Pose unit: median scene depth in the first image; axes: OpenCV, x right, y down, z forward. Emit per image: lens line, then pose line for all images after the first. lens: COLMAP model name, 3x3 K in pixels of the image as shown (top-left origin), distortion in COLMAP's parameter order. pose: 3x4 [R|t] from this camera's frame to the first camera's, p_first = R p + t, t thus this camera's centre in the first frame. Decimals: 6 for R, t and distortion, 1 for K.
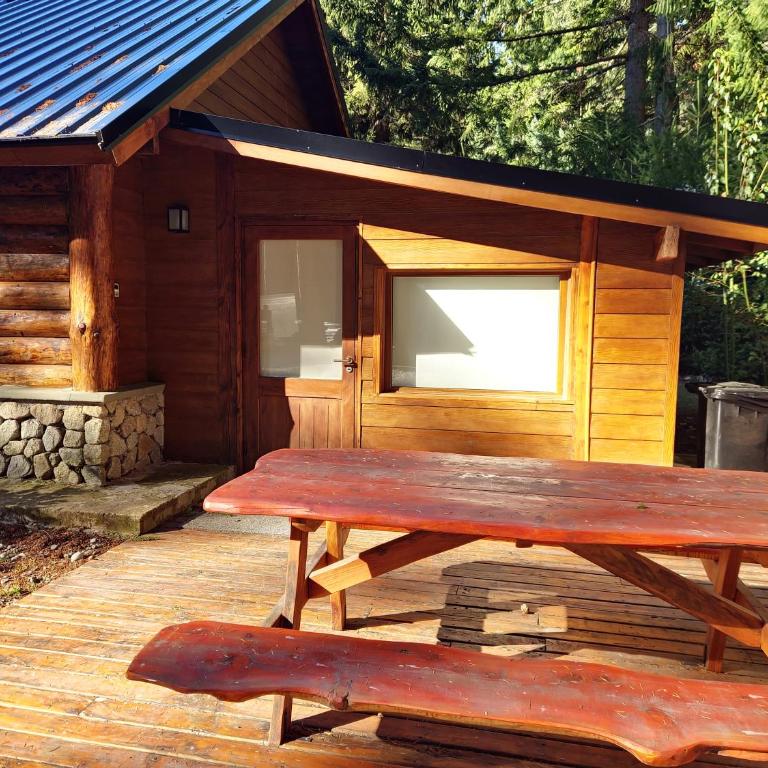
lens RADIAL K [[694.1, 0, 384.0], [0, 694.1, 384.0], [0, 0, 1]] dist [0.002497, -0.004946]
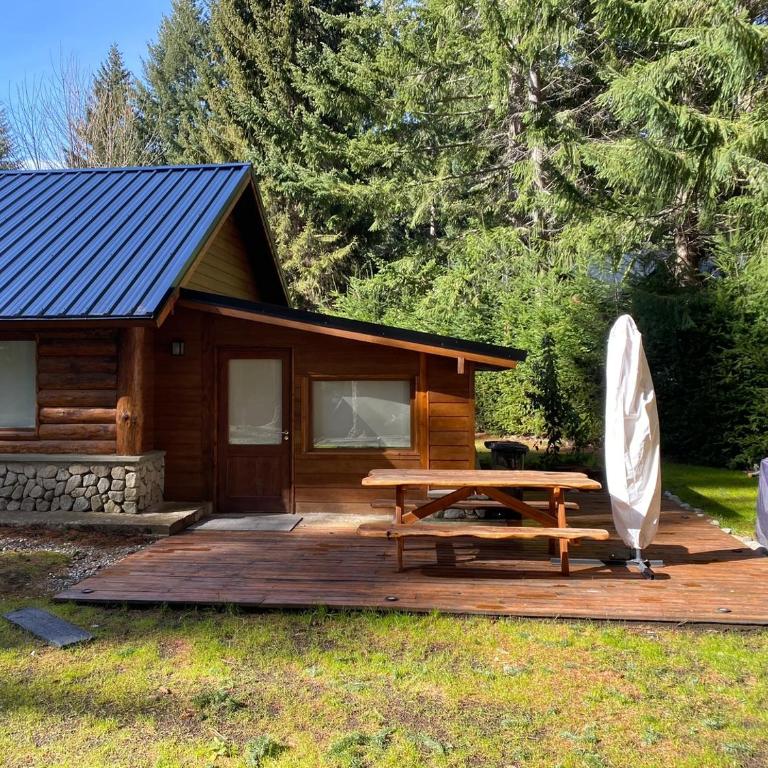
lens RADIAL K [[694.1, 0, 384.0], [0, 694.1, 384.0], [0, 0, 1]] dist [0.002497, -0.004946]
pose [[0.992374, -0.016489, 0.122159, -0.021707], [0.028959, 0.994462, -0.101023, 0.025227], [-0.119817, 0.103791, 0.987356, -0.700669]]
